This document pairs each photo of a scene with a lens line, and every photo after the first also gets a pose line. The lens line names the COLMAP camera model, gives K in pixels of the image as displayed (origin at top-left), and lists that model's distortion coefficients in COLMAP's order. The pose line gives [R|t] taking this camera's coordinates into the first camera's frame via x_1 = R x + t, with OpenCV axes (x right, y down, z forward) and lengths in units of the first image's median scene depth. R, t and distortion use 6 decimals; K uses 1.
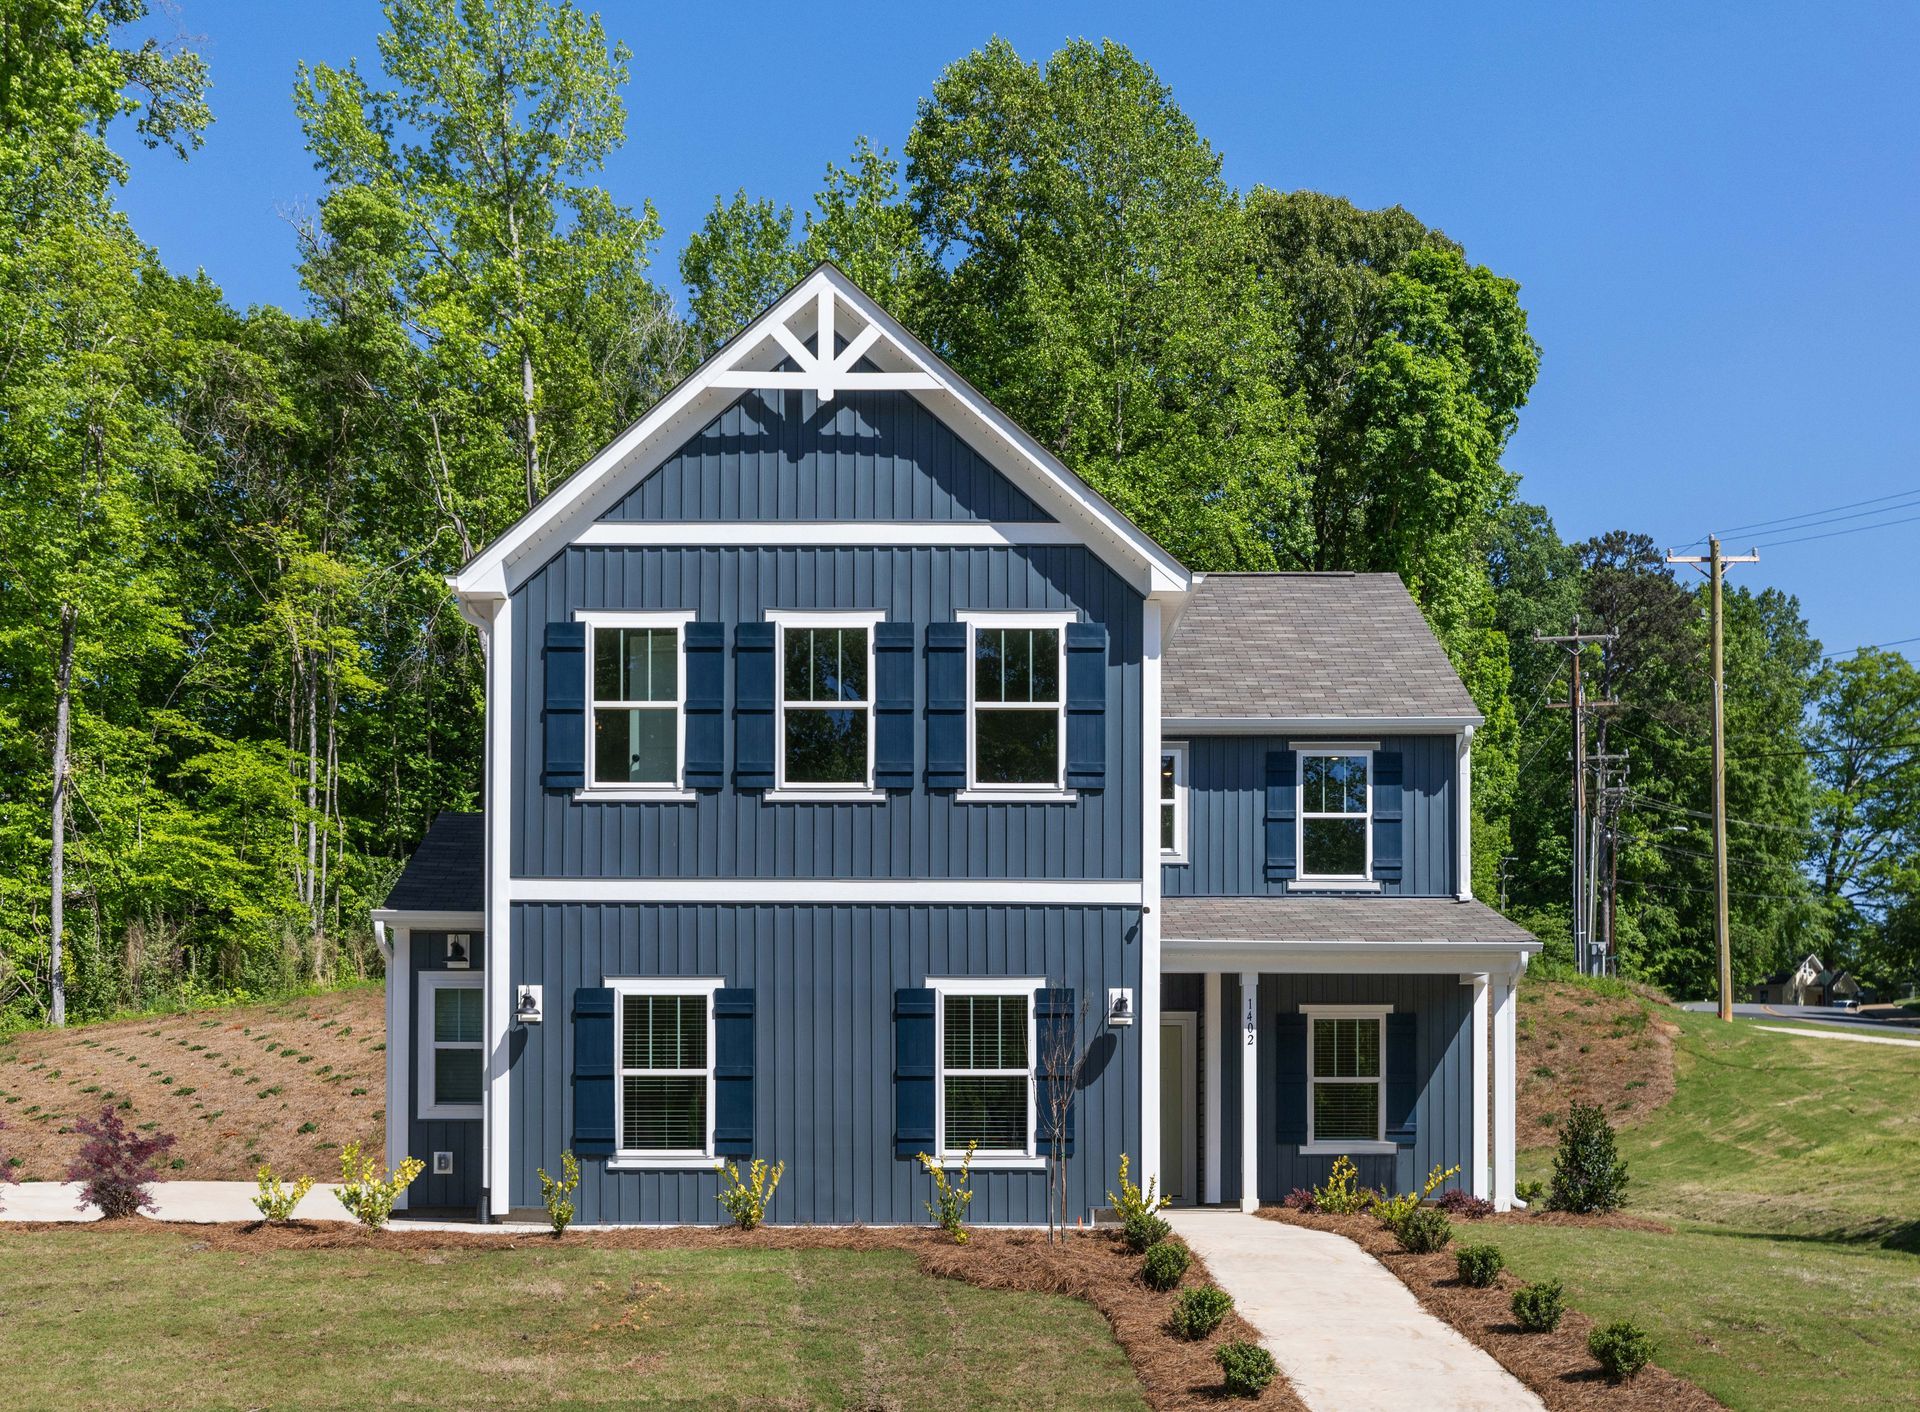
lens RADIAL K [[1895.8, 0, 1107.2], [0, 1895.8, 865.7], [0, 0, 1]] dist [-0.006563, -0.011590]
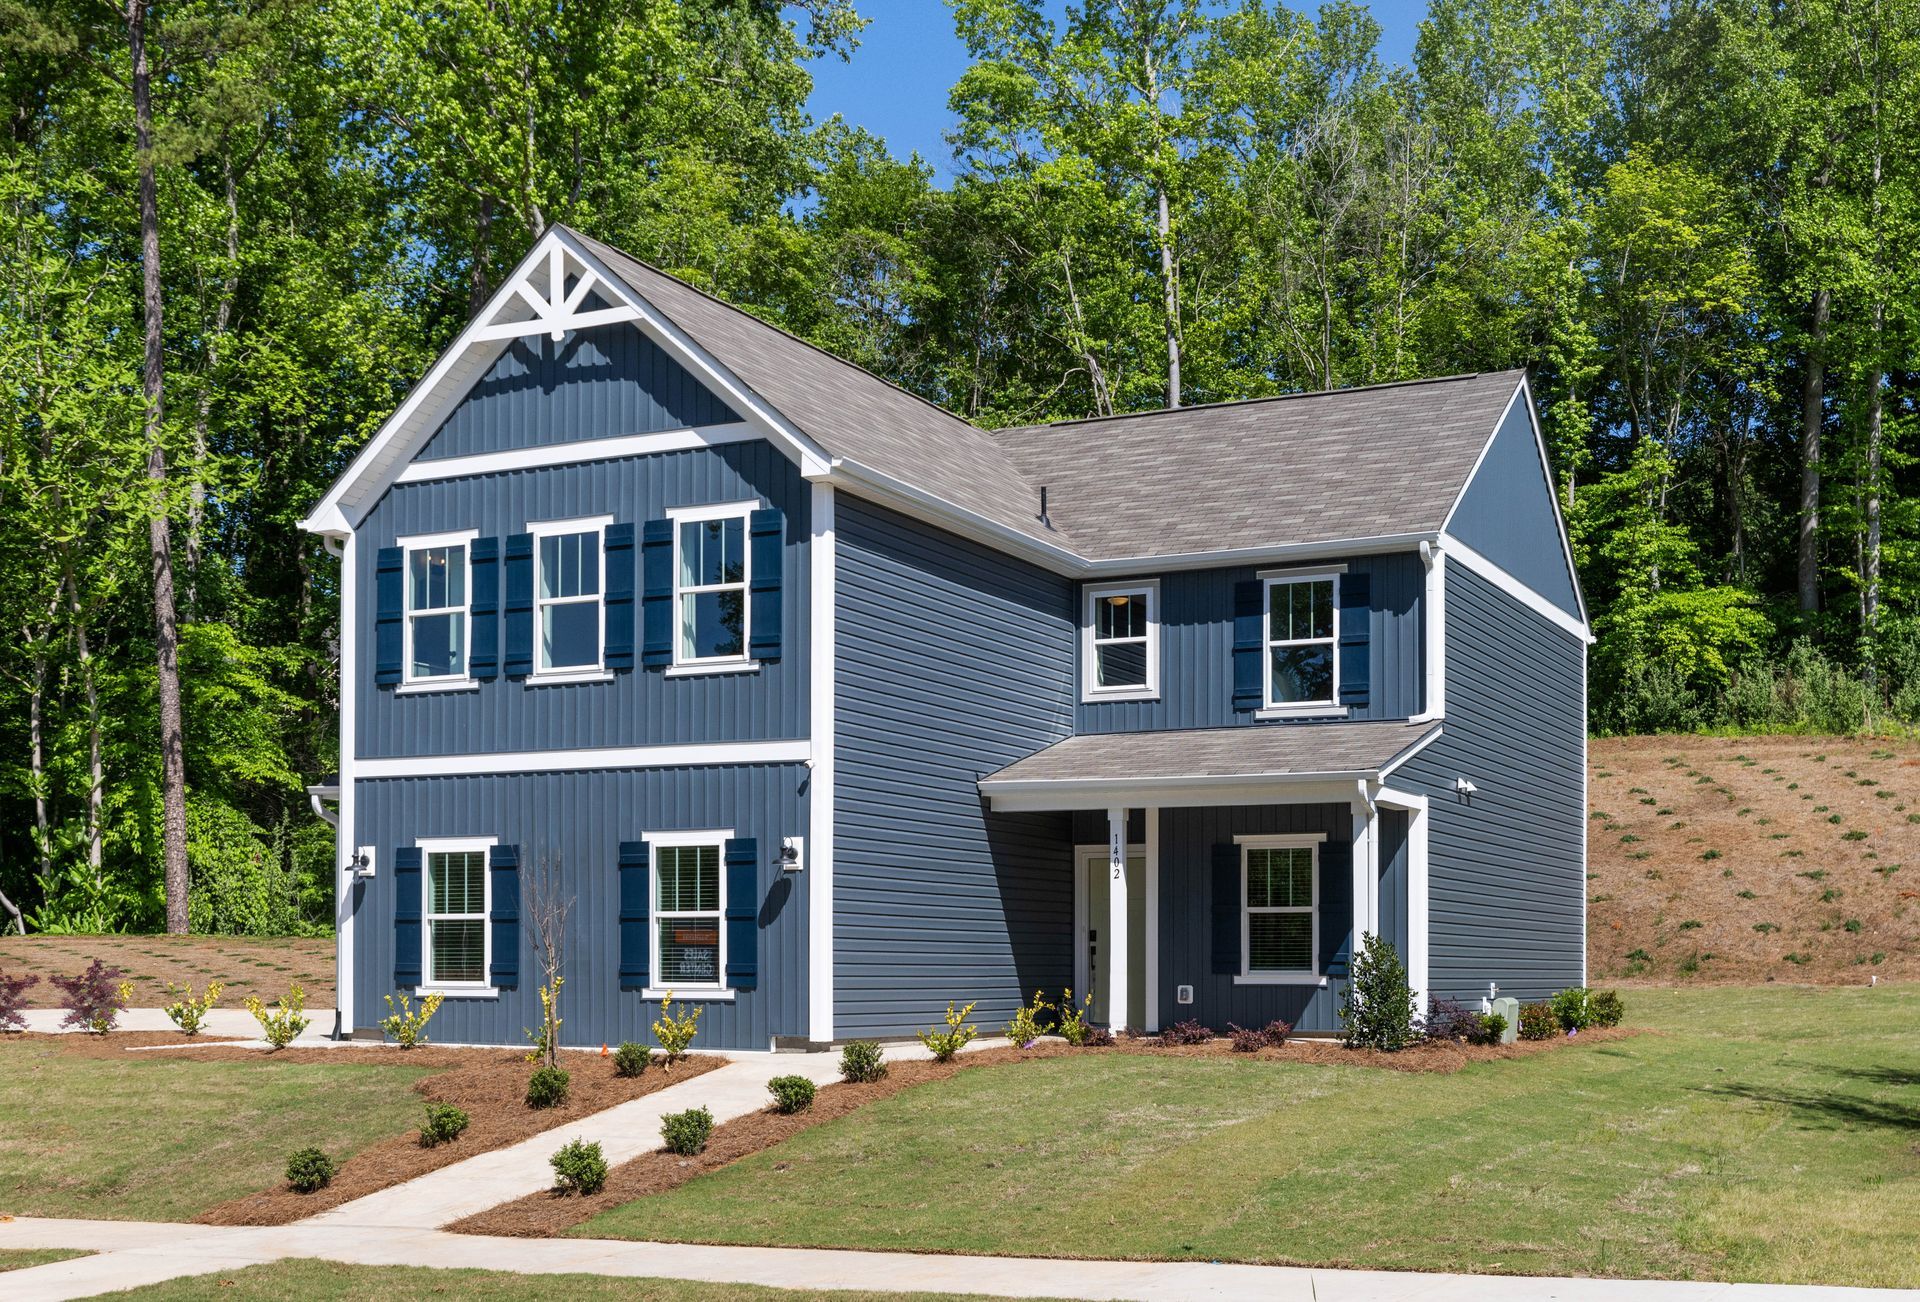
lens RADIAL K [[1926.1, 0, 960.0], [0, 1926.1, 651.0], [0, 0, 1]] dist [-0.001991, 0.019822]
pose [[0.916525, -0.062864, -0.395006, 0.536621], [0.057238, 0.998021, -0.026025, -0.008619], [0.395860, 0.001243, 0.918310, 0.004299]]
